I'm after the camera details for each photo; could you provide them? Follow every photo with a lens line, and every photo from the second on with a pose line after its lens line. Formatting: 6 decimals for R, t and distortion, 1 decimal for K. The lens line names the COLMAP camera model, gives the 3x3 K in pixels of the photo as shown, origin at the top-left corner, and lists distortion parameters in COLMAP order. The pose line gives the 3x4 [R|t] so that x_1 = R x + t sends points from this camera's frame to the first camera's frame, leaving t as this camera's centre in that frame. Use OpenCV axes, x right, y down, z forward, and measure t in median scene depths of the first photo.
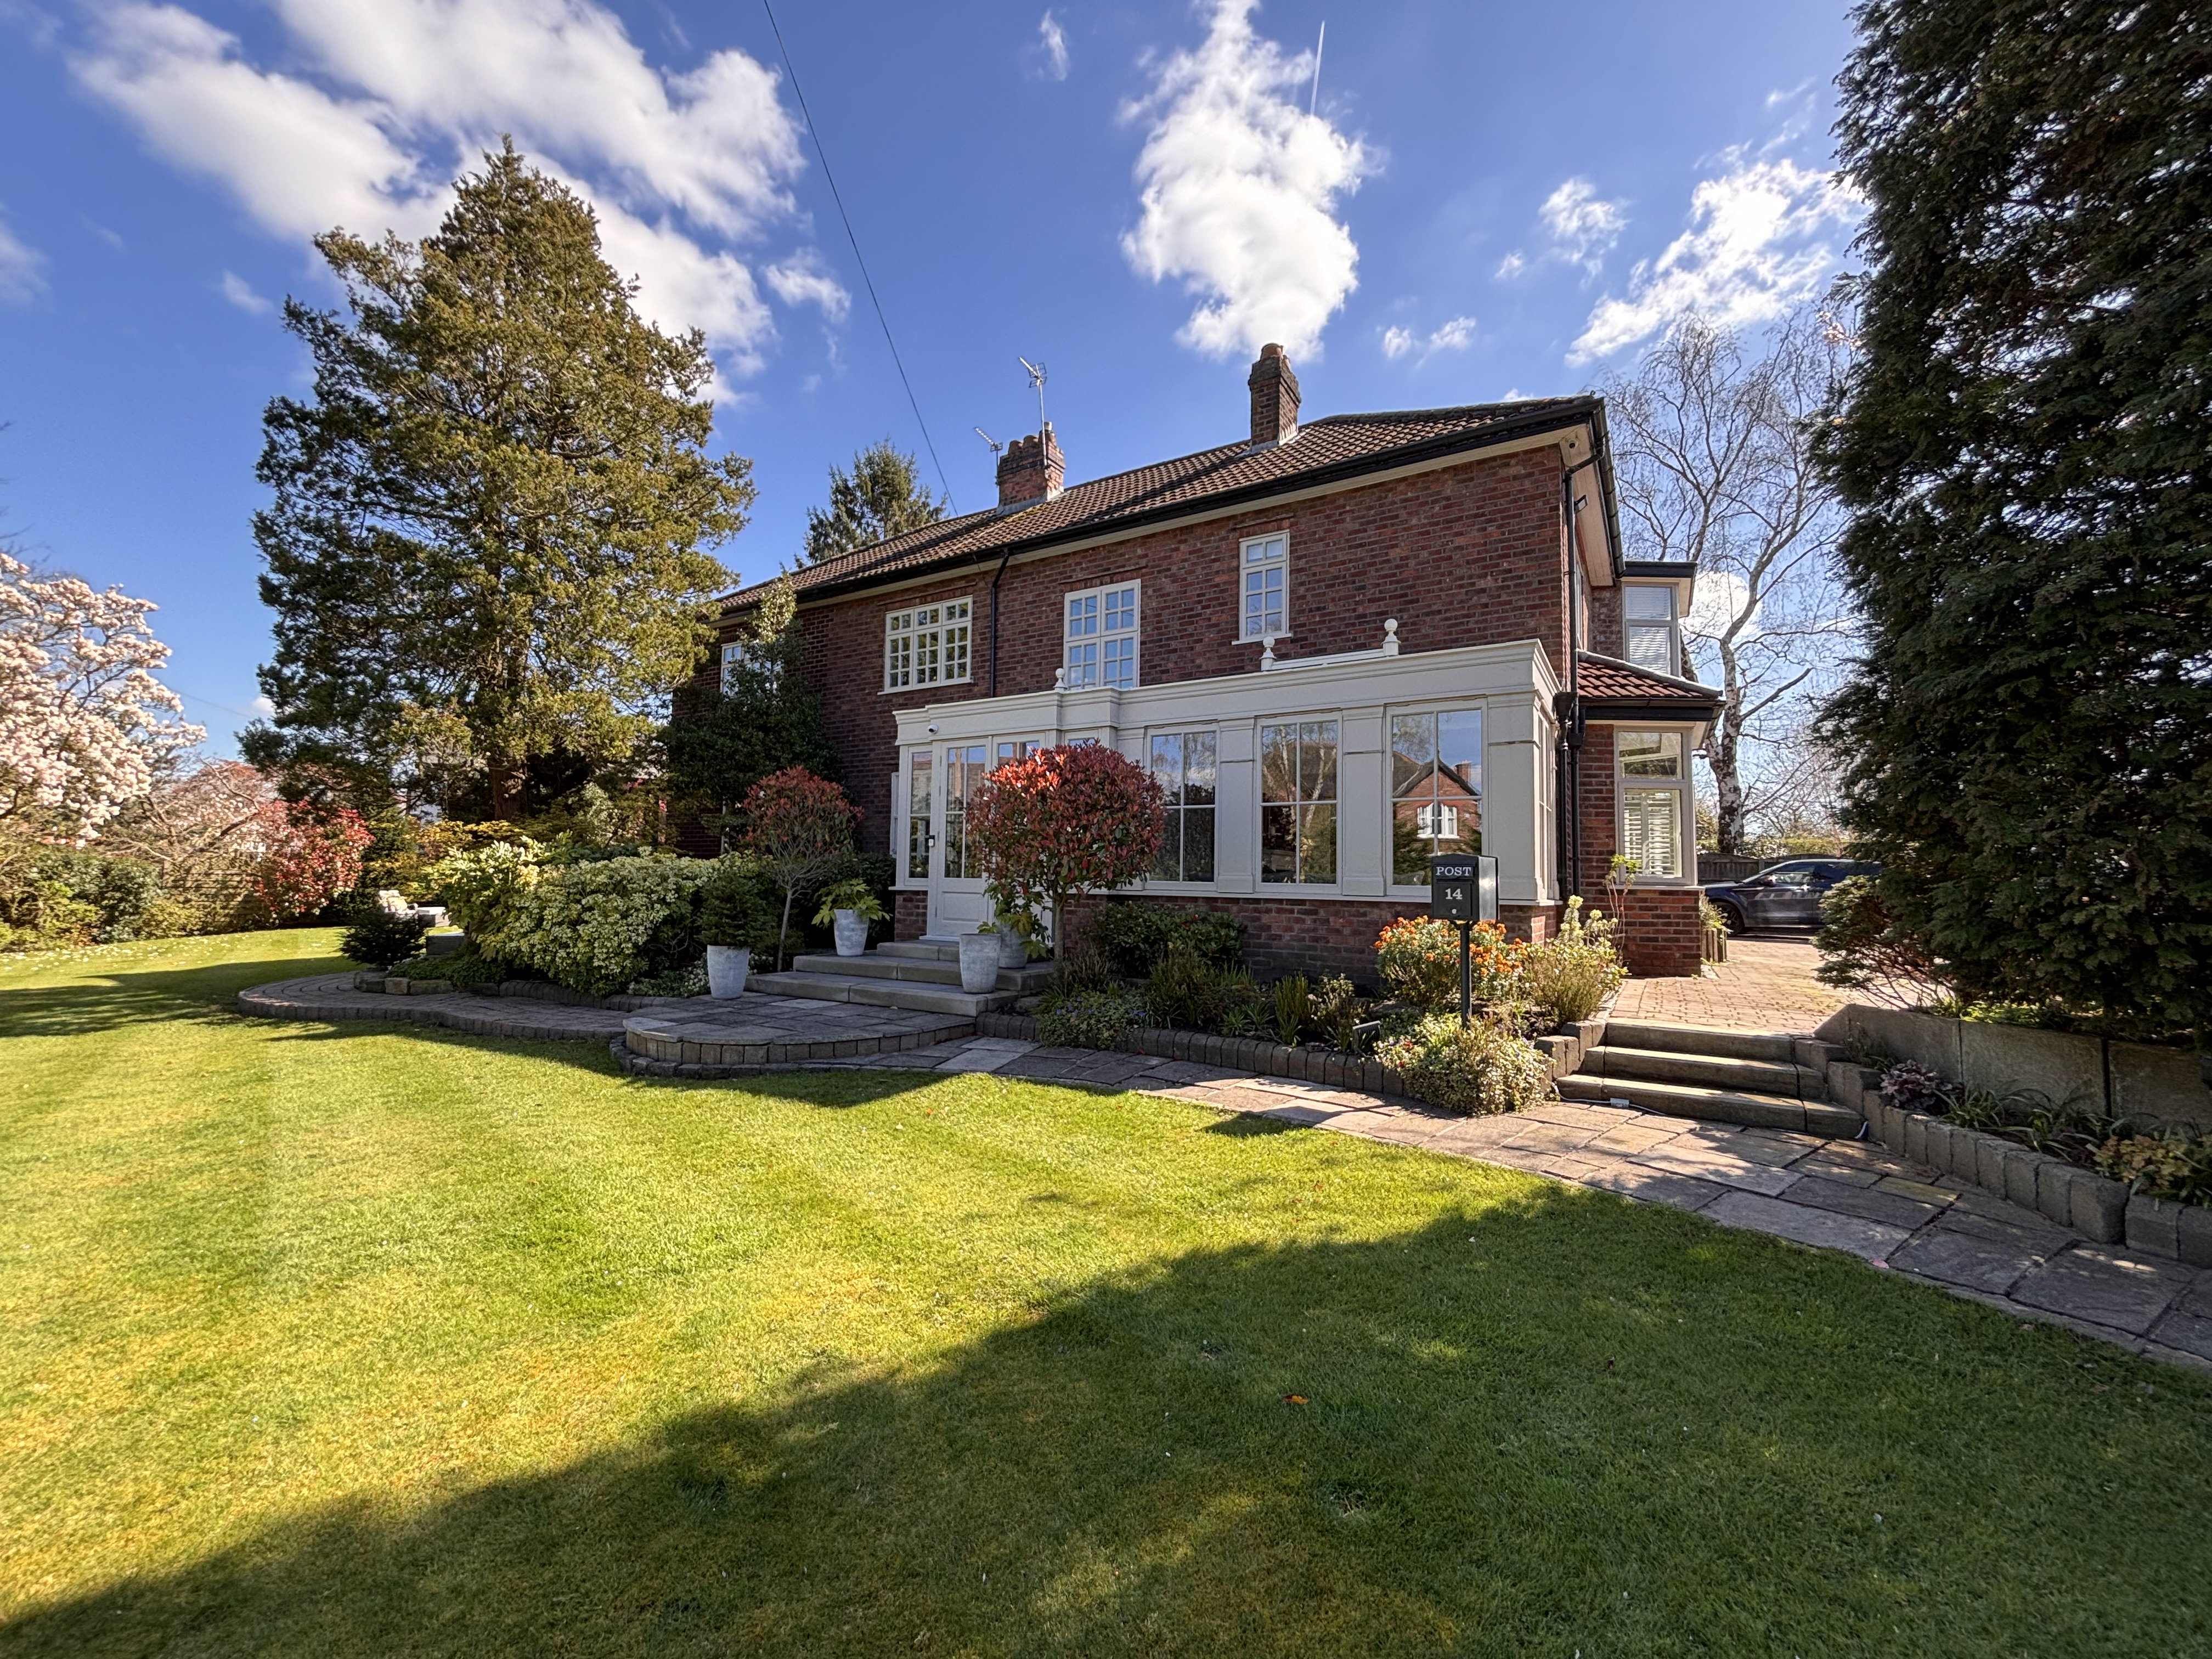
lens RADIAL K [[883.2, 0, 1099.4], [0, 883.2, 829.3], [0, 0, 1]] dist [0.045774, -0.028704]
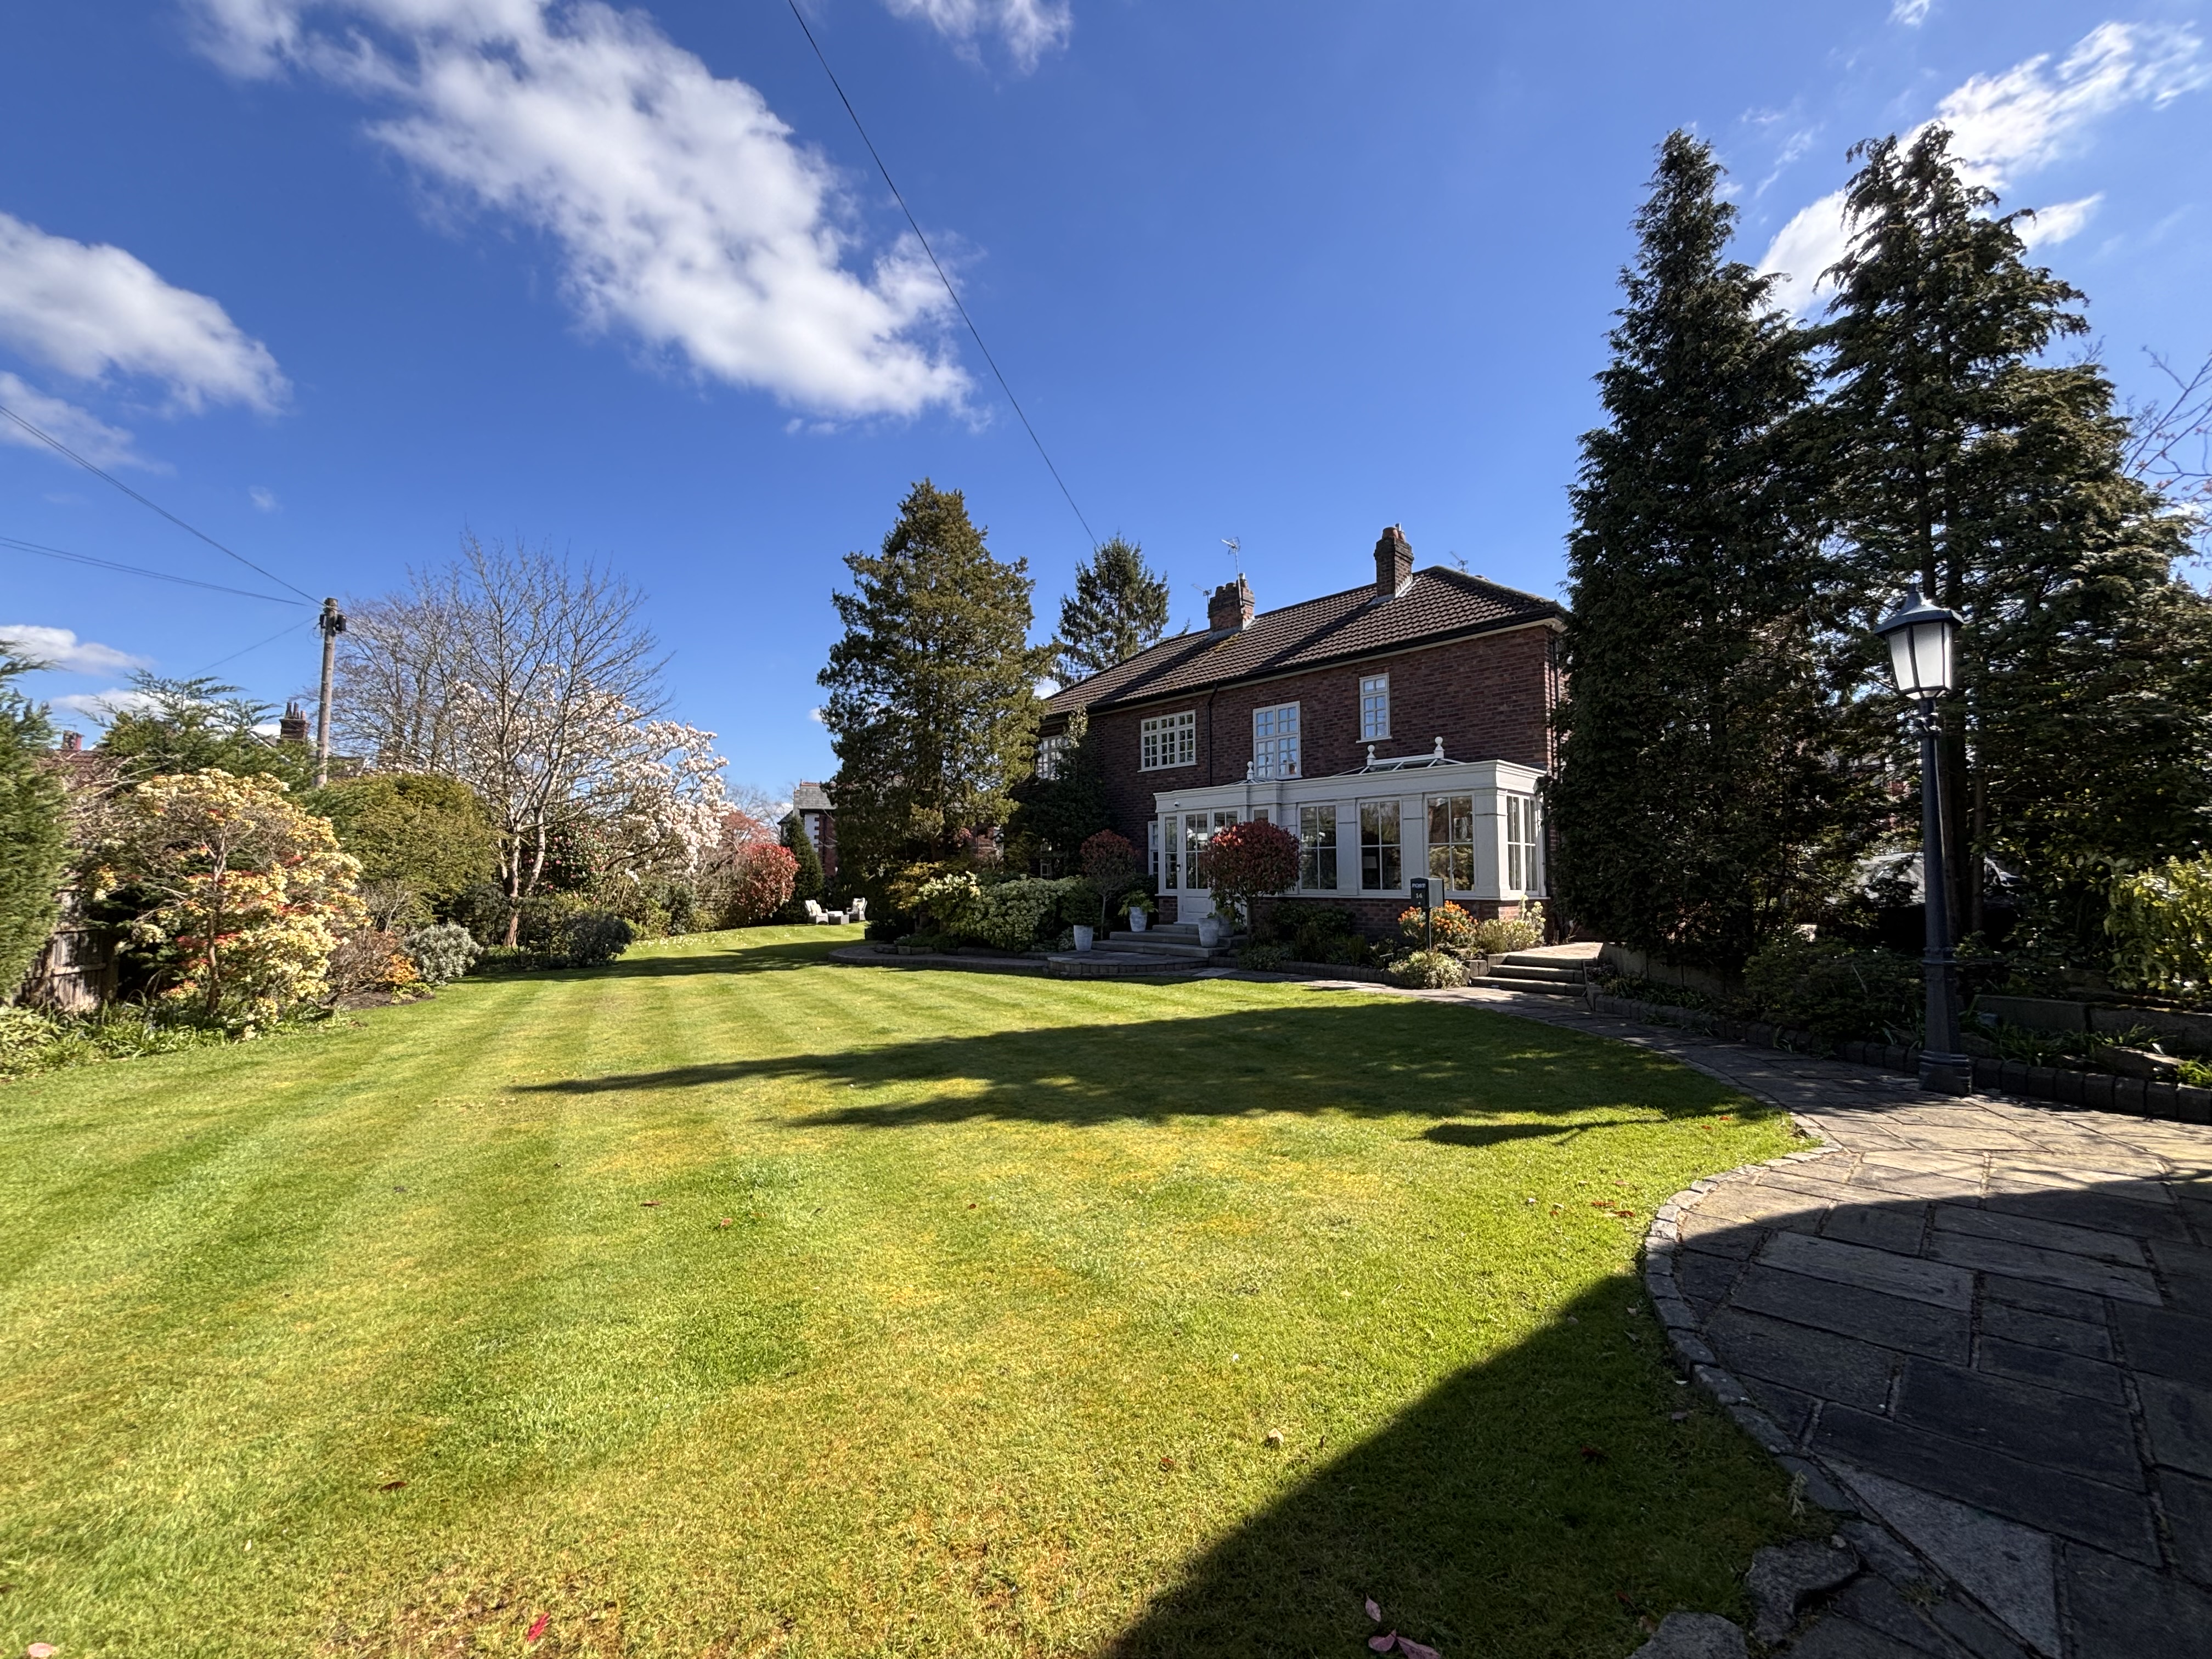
lens RADIAL K [[883.2, 0, 1099.4], [0, 883.2, 829.3], [0, 0, 1]] dist [0.045774, -0.028704]
pose [[0.968926, -0.033786, -0.245033, 0.087291], [0.033119, 0.999428, -0.006843, -0.054330], [0.245124, -0.001485, 0.969491, -0.707823]]
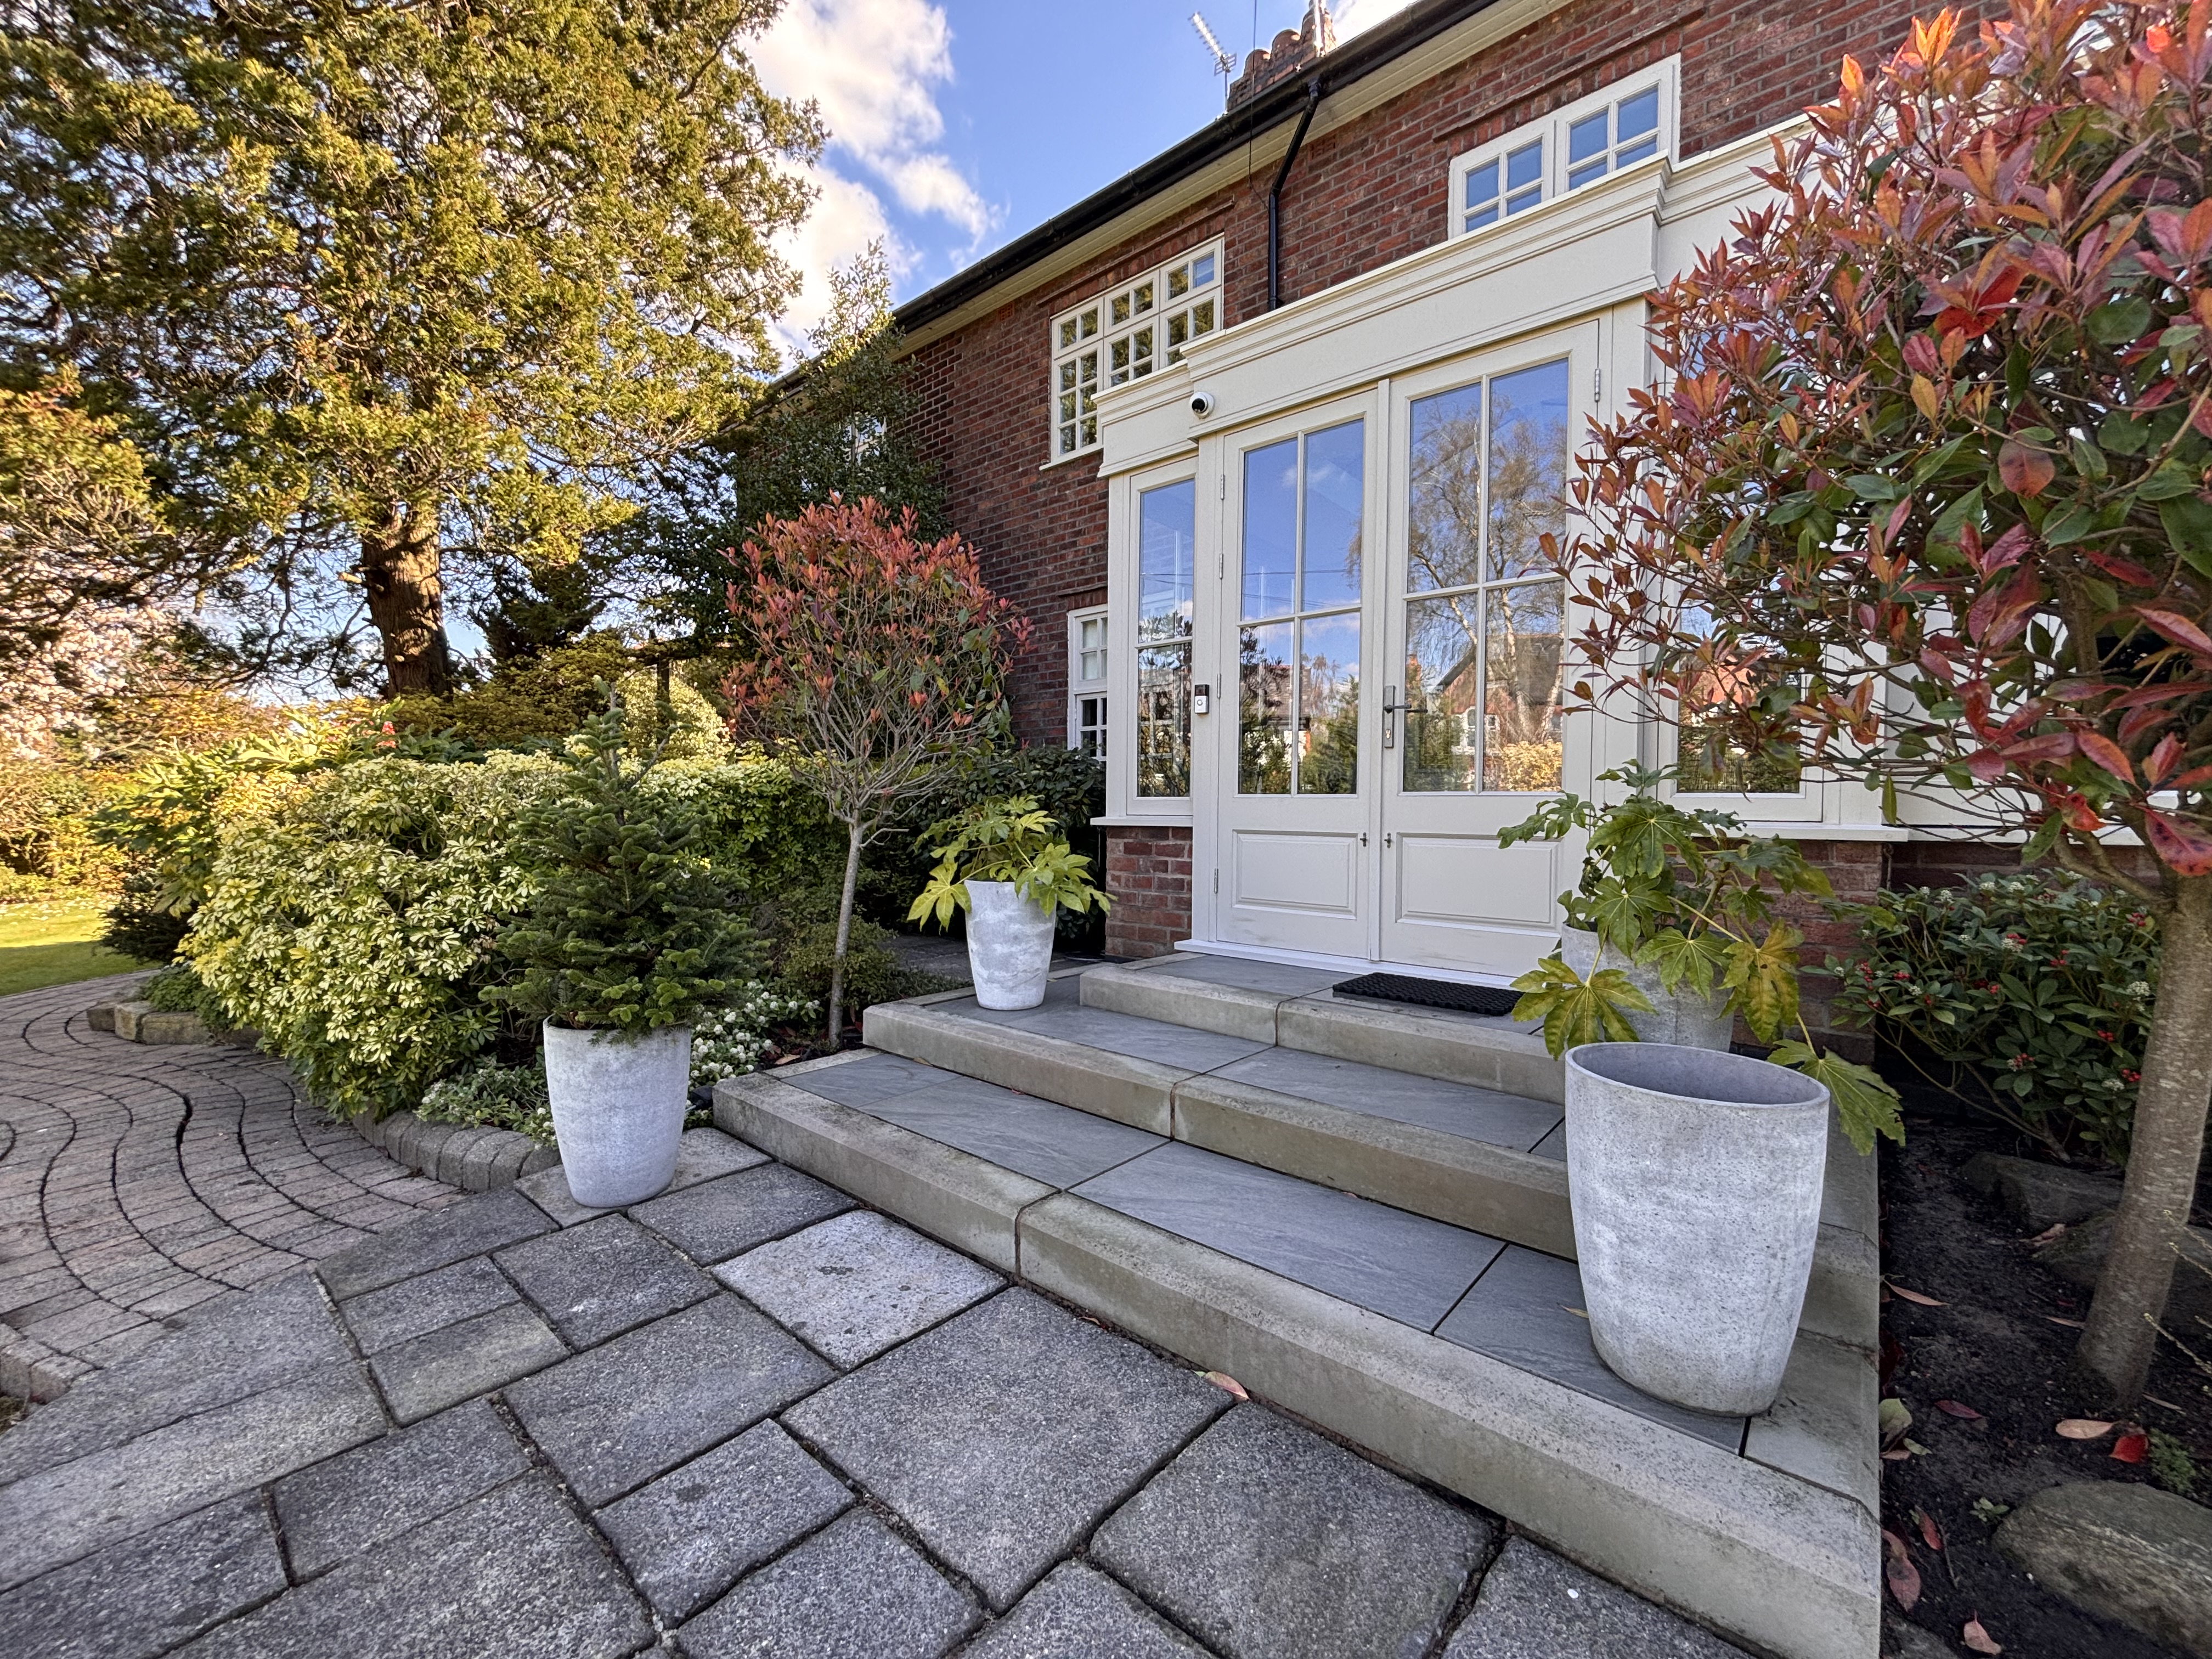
lens RADIAL K [[893.8, 0, 1100.8], [0, 893.8, 830.6], [0, 0, 1]] dist [0.002424, -0.000194]
pose [[0.987797, -0.003540, -0.155708, -0.164050], [0.015984, 0.996767, 0.078738, 0.036826], [0.154926, -0.080266, 0.984660, 0.569880]]
